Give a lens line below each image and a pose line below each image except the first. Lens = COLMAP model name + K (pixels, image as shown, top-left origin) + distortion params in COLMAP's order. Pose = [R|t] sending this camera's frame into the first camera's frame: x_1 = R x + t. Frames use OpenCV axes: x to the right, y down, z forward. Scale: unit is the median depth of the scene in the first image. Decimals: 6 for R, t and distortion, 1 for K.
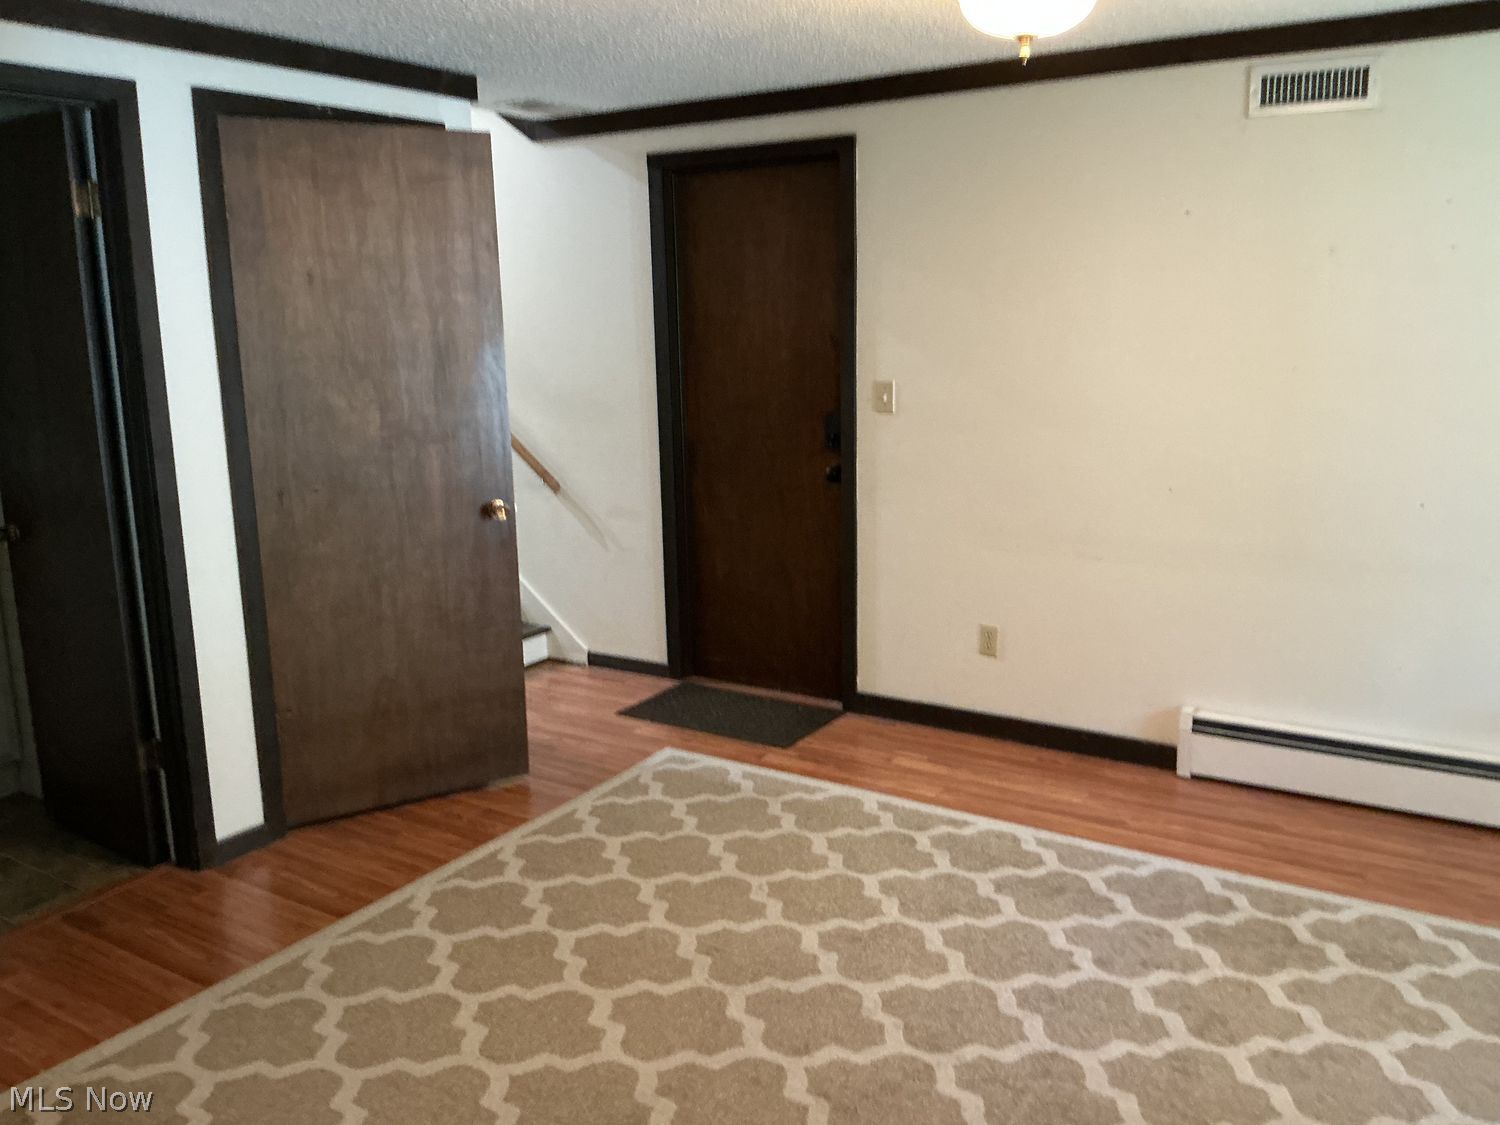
lens RADIAL K [[1253.4, 0, 723.7], [0, 1253.4, 548.6], [0, 0, 1]] dist [0.114132, -0.229519]
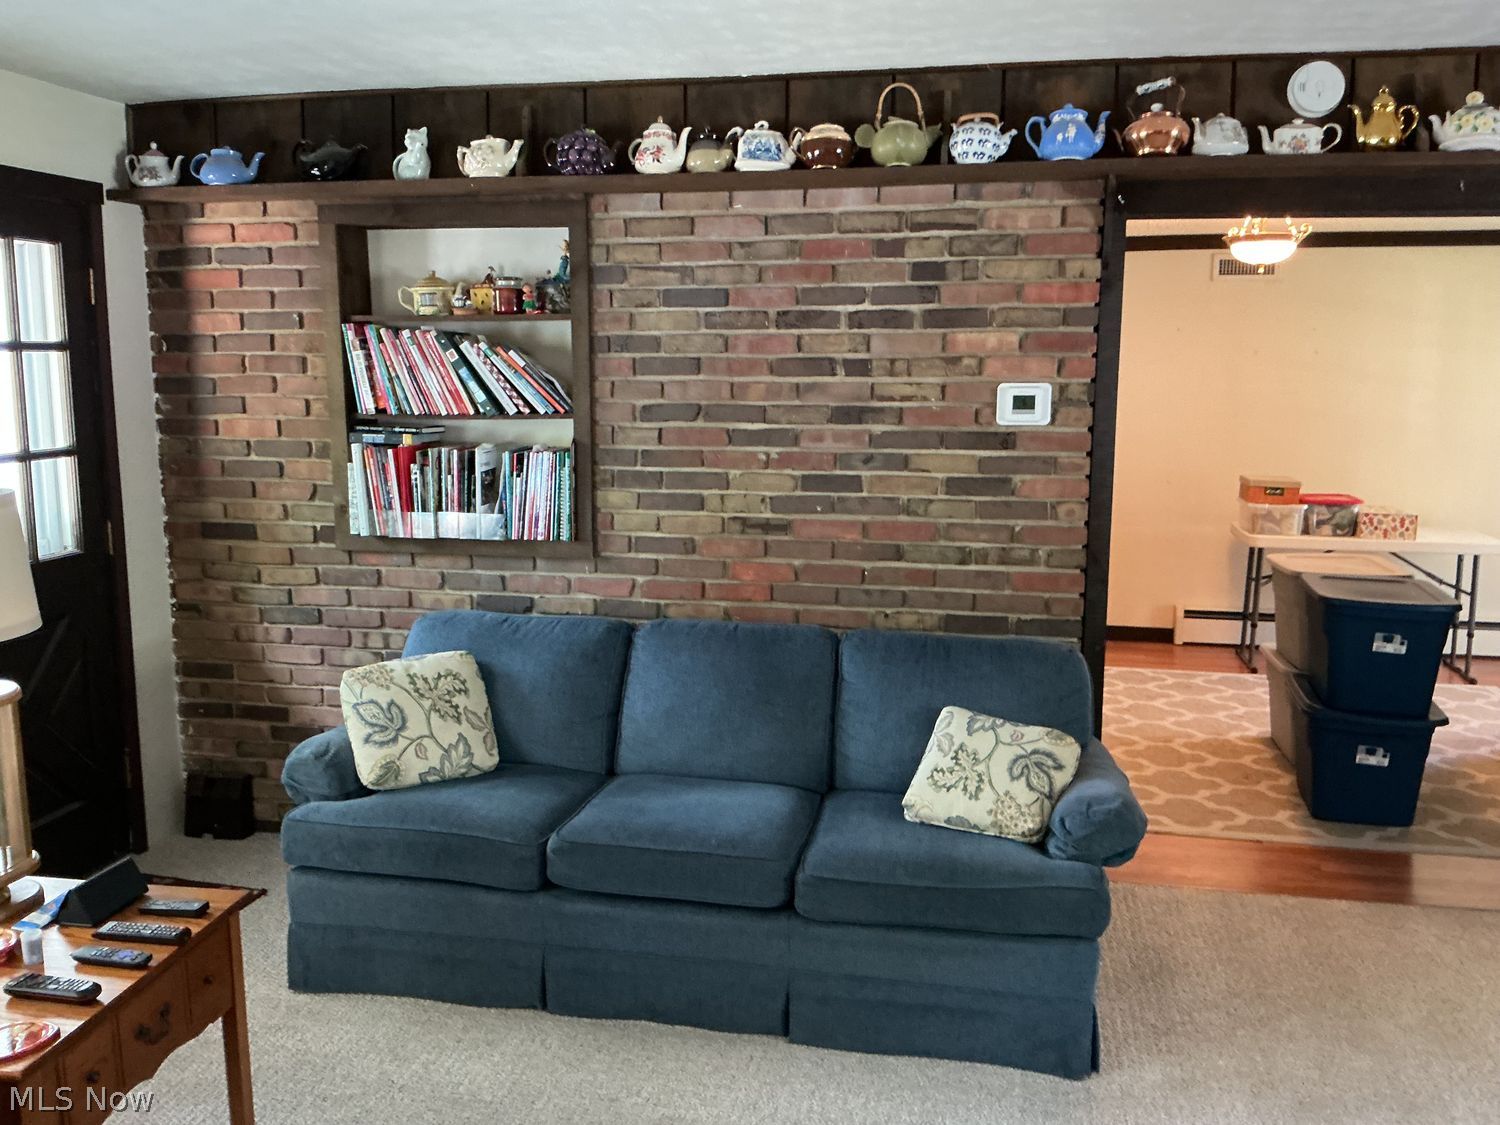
lens RADIAL K [[1253.4, 0, 775.5], [0, 1253.4, 537.2], [0, 0, 1]] dist [0.114132, -0.229519]
pose [[0.927146, -0.033488, 0.373201, -0.948228], [0.054338, 0.997486, -0.045487, 0.095259], [-0.370739, 0.062452, 0.926635, -0.500145]]
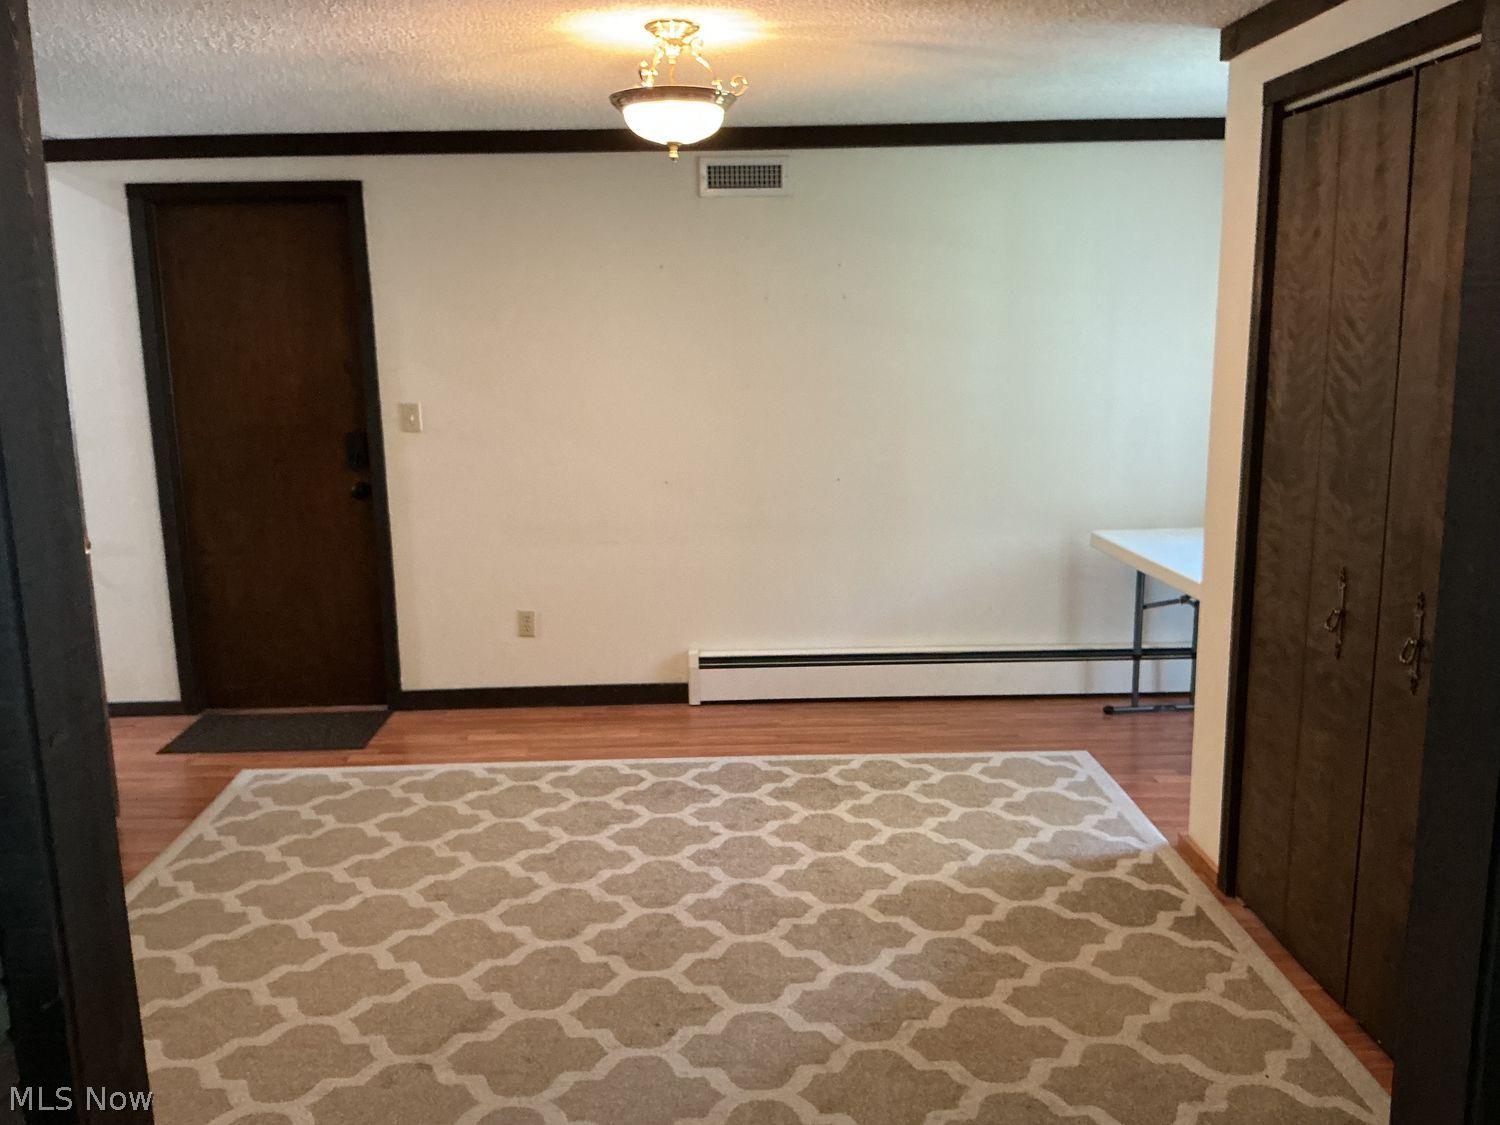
lens RADIAL K [[1253.4, 0, 766.0], [0, 1253.4, 529.8], [0, 0, 1]] dist [0.114132, -0.229519]
pose [[0.817135, -0.084810, 0.570174, -0.334996], [0.110825, 0.993779, -0.011007, 0.031428], [-0.565693, 0.072184, 0.821450, -0.103279]]
